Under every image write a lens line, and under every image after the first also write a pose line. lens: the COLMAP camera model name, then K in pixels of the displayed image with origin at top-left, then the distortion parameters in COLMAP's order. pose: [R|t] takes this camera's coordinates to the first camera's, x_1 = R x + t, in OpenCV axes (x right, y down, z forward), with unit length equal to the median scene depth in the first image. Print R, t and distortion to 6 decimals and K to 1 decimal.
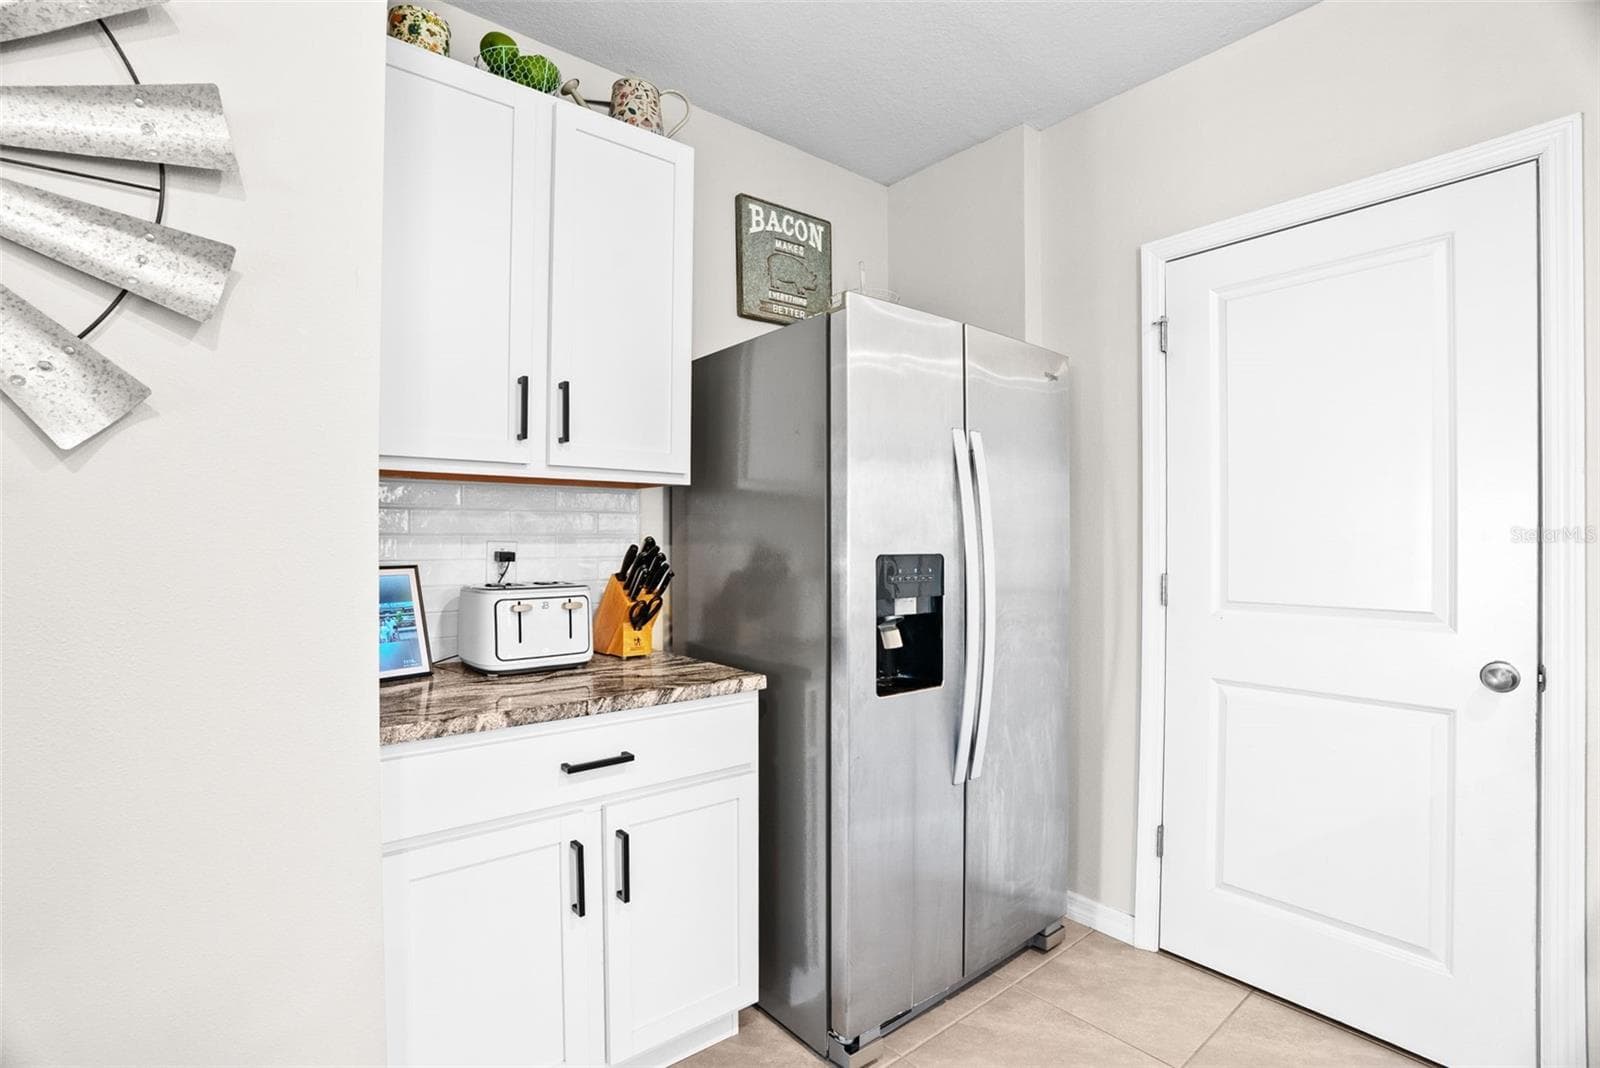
lens RADIAL K [[745.6, 0, 809.8], [0, 745.6, 537.2], [0, 0, 1]] dist [-0.001448, 0.010806]
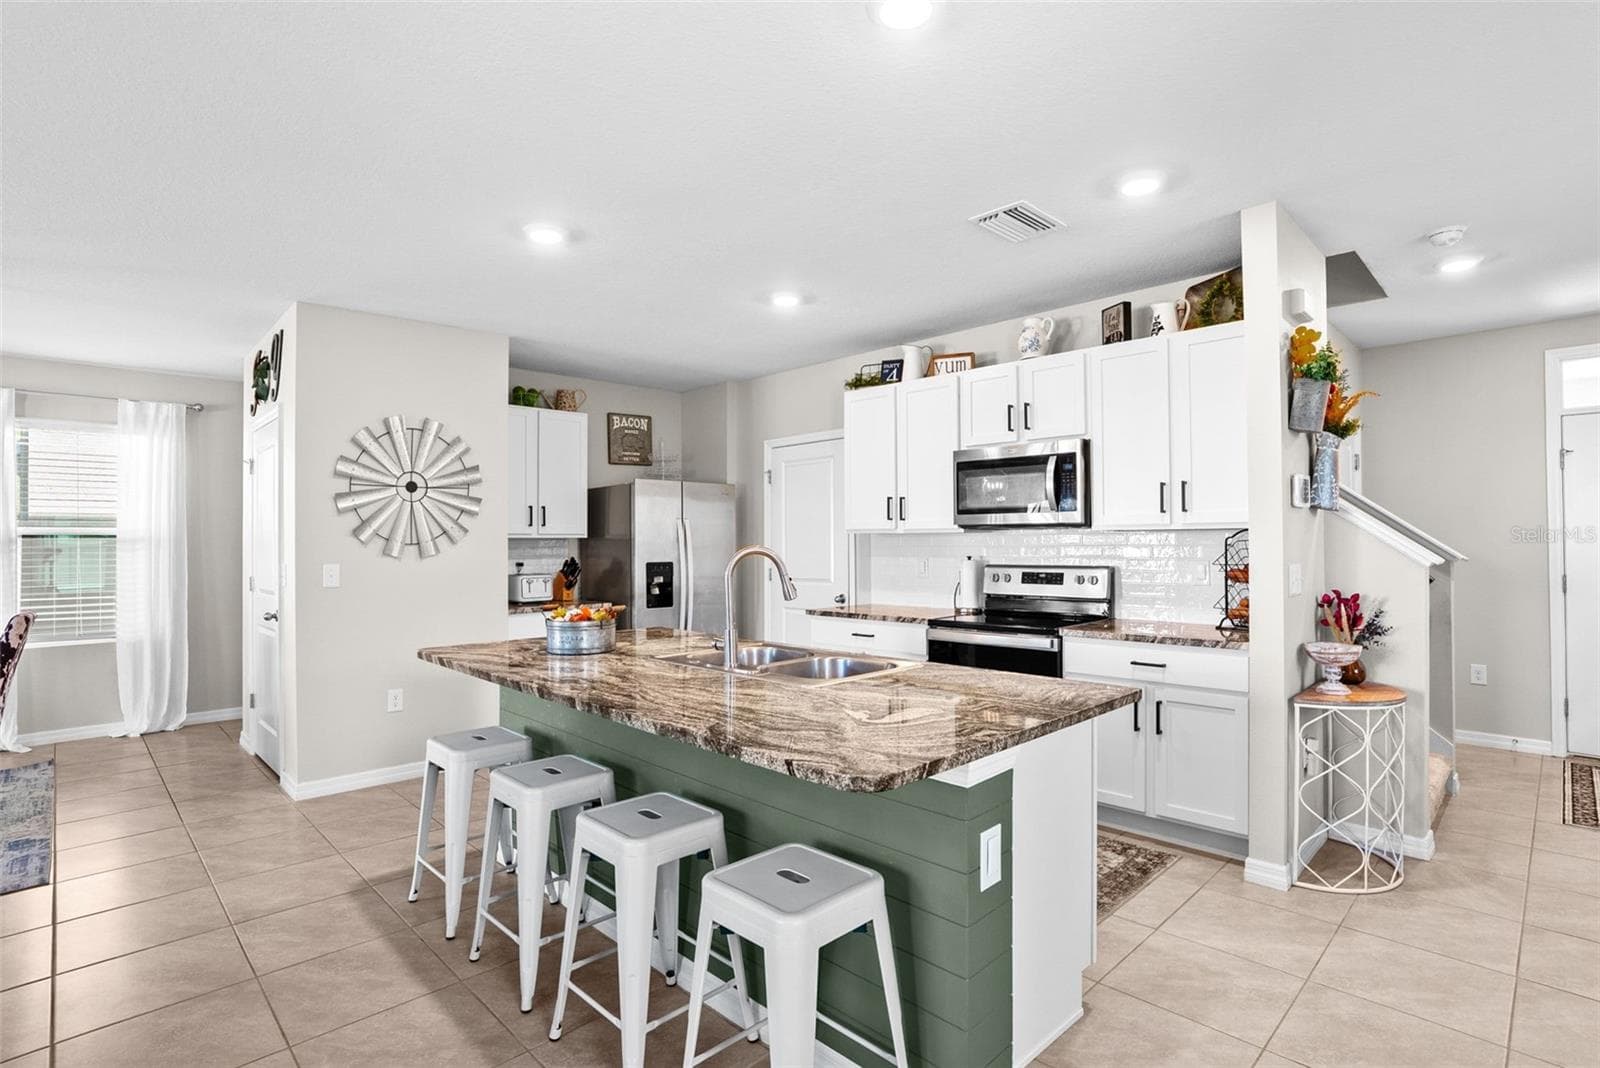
lens RADIAL K [[770.3, 0, 800.0], [0, 770.3, 534.0], [0, 0, 1]] dist [-0.053127, 0.018835]
pose [[0.996433, -0.007686, 0.084035, 0.395715], [0.007855, 0.999968, -0.001674, -0.075256], [-0.084020, 0.002328, 0.996461, -1.945015]]
